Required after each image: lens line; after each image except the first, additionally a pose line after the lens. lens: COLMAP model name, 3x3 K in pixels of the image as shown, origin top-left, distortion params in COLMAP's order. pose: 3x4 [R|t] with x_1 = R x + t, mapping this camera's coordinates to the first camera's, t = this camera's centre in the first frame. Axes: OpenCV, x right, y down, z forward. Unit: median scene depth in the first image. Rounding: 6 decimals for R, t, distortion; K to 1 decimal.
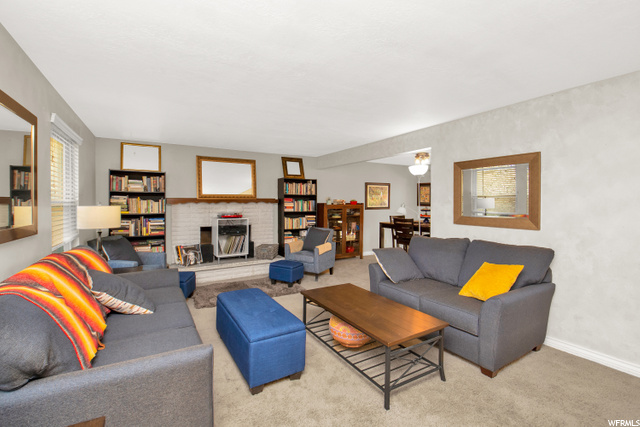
lens RADIAL K [[285.2, 0, 316.0], [0, 285.2, 210.2], [0, 0, 1]] dist [0.030077, -0.035817]
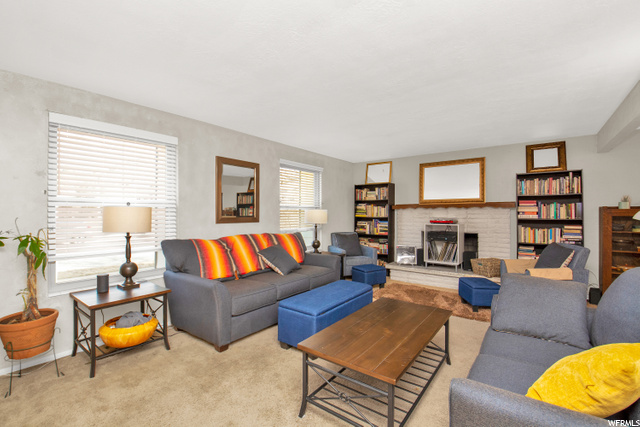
lens RADIAL K [[285.2, 0, 316.0], [0, 285.2, 210.2], [0, 0, 1]] dist [0.030077, -0.035817]
pose [[0.378115, -0.009990, -0.925705, 0.421307], [-0.024925, 0.999469, -0.020967, 0.013029], [0.925423, 0.031001, 0.377666, 0.246965]]
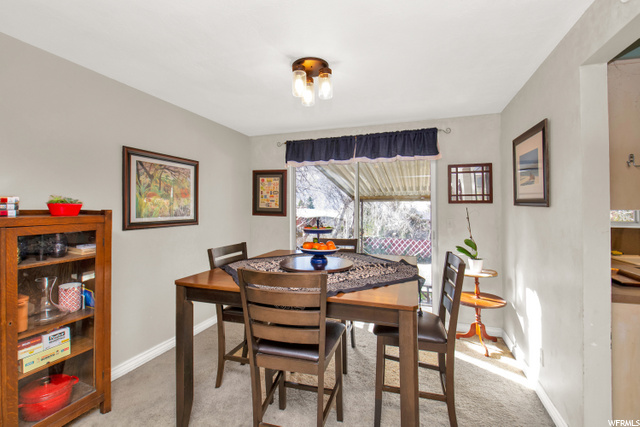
lens RADIAL K [[293.5, 0, 312.0], [0, 293.5, 204.8], [0, 0, 1]] dist [-0.000148, -0.000040]
pose [[0.772034, 0.002121, 0.635578, 0.175603], [0.015846, 0.999619, -0.022583, -0.027000], [-0.635384, 0.027506, 0.771706, 0.842569]]
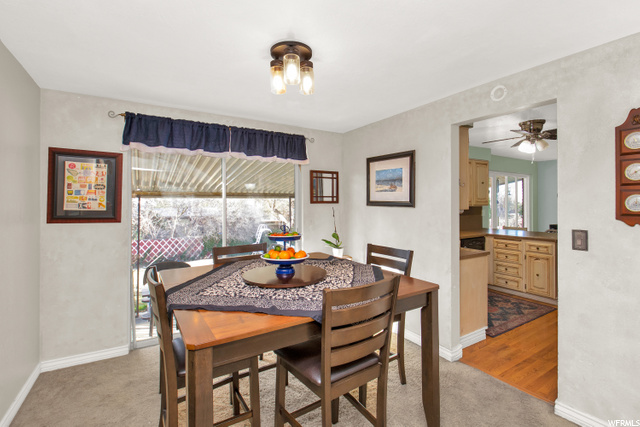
lens RADIAL K [[294.5, 0, 329.8], [0, 294.5, 204.6], [0, 0, 1]] dist [0.052025, -0.065405]
pose [[-0.040935, -0.011109, 0.999100, 0.066715], [0.023908, 0.999641, 0.012094, -0.044134], [-0.998876, 0.024381, -0.040655, 1.128464]]
